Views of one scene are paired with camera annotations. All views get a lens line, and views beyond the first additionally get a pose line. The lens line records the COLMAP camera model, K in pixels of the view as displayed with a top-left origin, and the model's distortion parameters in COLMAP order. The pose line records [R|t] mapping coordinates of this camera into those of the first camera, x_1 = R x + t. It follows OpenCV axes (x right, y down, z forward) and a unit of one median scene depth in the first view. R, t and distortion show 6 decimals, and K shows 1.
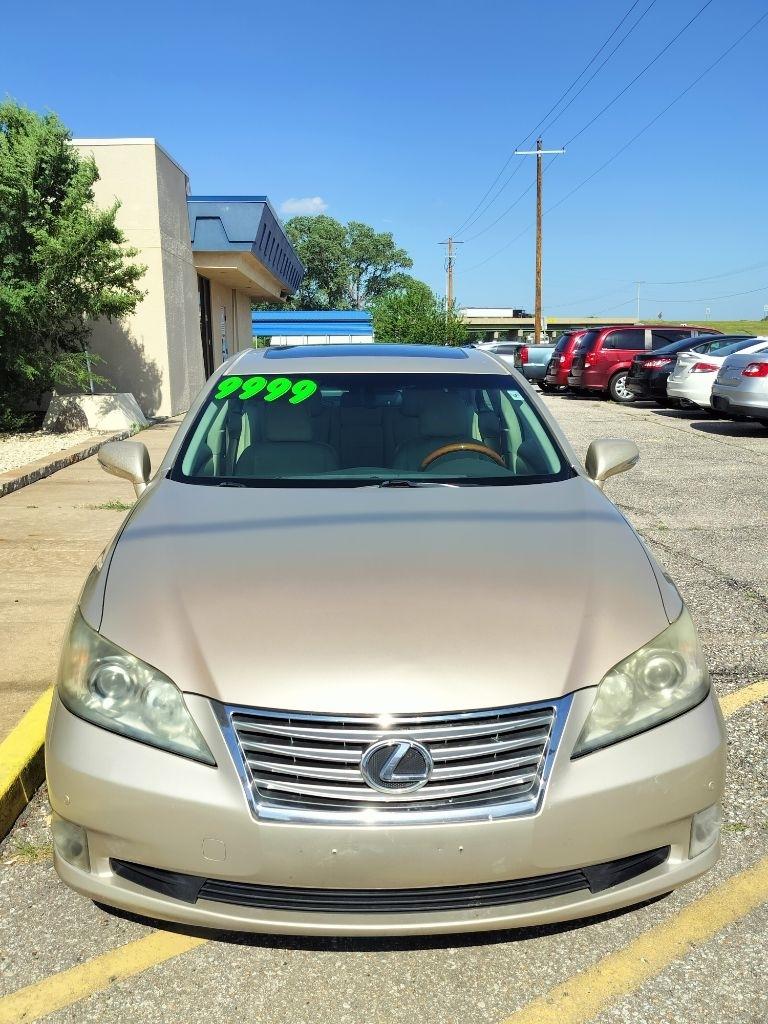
lens RADIAL K [[935.9, 0, 368.8], [0, 935.9, 513.7], [0, 0, 1]] dist [0.084401, -0.137140]
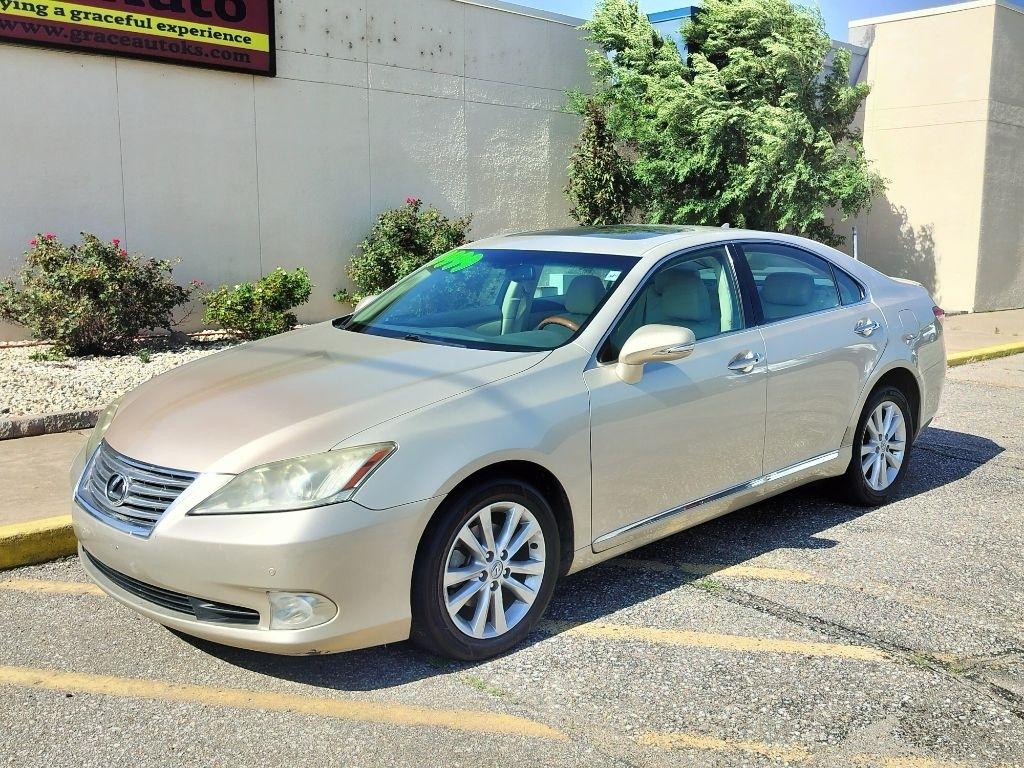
lens RADIAL K [[1021.6, 0, 510.7], [0, 1021.6, 387.9], [0, 0, 1]] dist [0.091452, -0.148689]
pose [[0.662404, 0.123459, -0.738904, 0.197990], [-0.143796, 0.988940, 0.036328, -0.005378], [0.735217, 0.082188, 0.672831, 0.038743]]
